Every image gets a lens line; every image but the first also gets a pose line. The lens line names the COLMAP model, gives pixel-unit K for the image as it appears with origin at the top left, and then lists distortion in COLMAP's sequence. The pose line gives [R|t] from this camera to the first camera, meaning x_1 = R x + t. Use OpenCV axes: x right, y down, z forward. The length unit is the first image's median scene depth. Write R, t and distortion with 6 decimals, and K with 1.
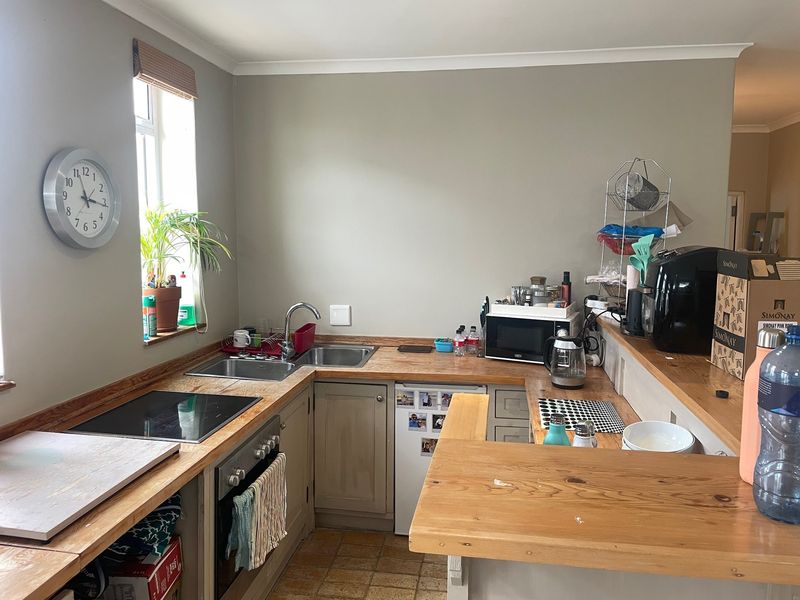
lens RADIAL K [[602.3, 0, 402.1], [0, 602.3, 287.6], [0, 0, 1]] dist [0.100481, -0.124472]
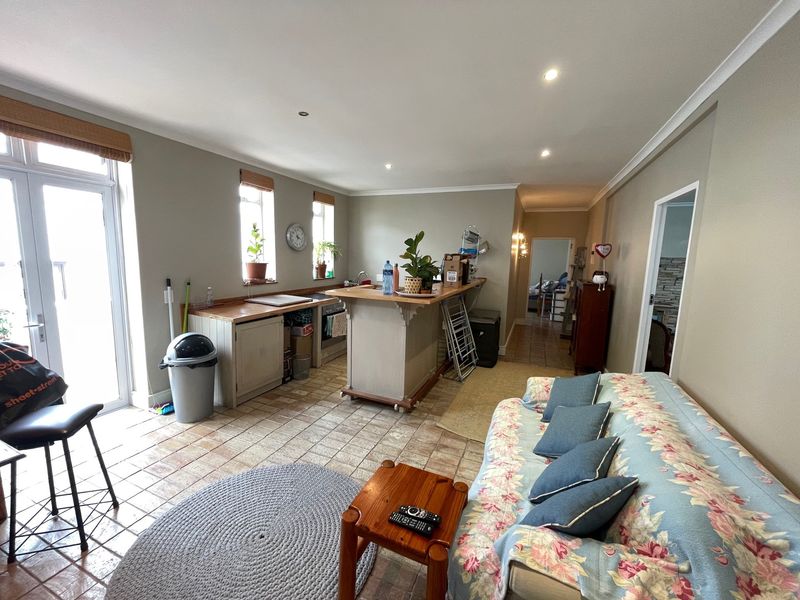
lens RADIAL K [[323.5, 0, 400.0], [0, 323.5, 300.0], [0, 0, 1]] dist [-0.001541, -0.000197]
pose [[0.966941, 0.060484, -0.247724, 0.451657], [-0.049877, 0.997559, 0.048878, 0.082804], [0.250076, -0.034906, 0.967597, -0.574872]]
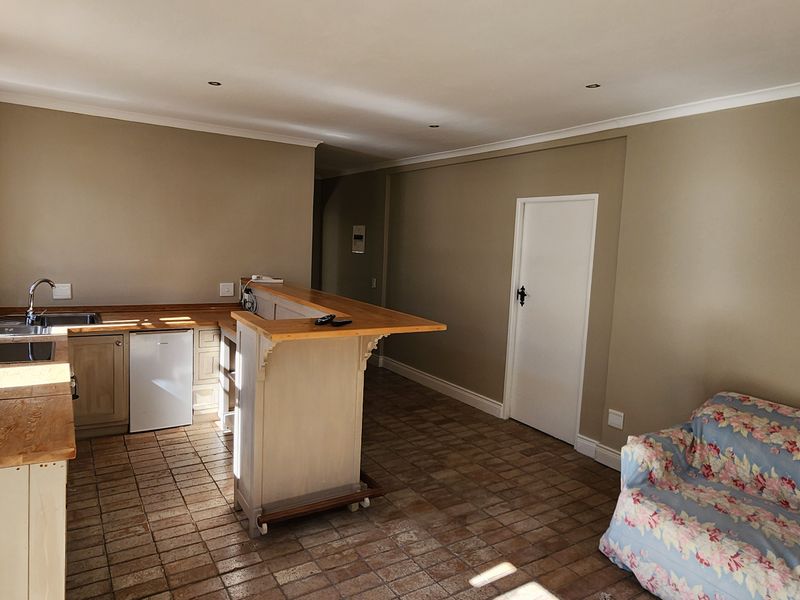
lens RADIAL K [[528.5, 0, 400.0], [0, 528.5, 297.1], [0, 0, 1]] dist [0.004978, -0.003099]
pose [[0.752243, -0.037986, 0.657790, -0.365535], [0.018426, 0.999159, 0.036628, 0.034347], [-0.658629, -0.015433, 0.752310, -0.427673]]
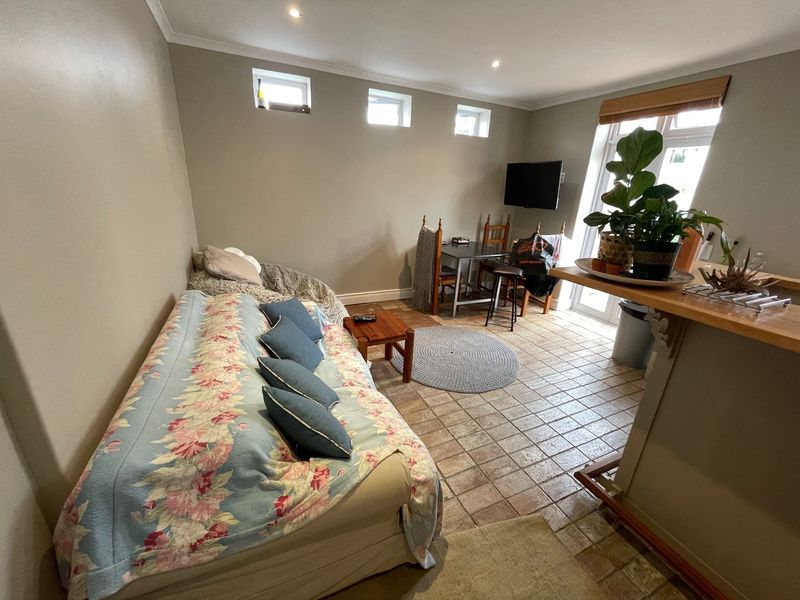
lens RADIAL K [[323.5, 0, 400.0], [0, 323.5, 300.0], [0, 0, 1]] dist [-0.001541, -0.000197]
pose [[-0.835947, 0.144857, -0.529348, 0.741516], [-0.092066, 0.913854, 0.395468, 0.000387], [0.541033, 0.379326, -0.750597, 0.480090]]
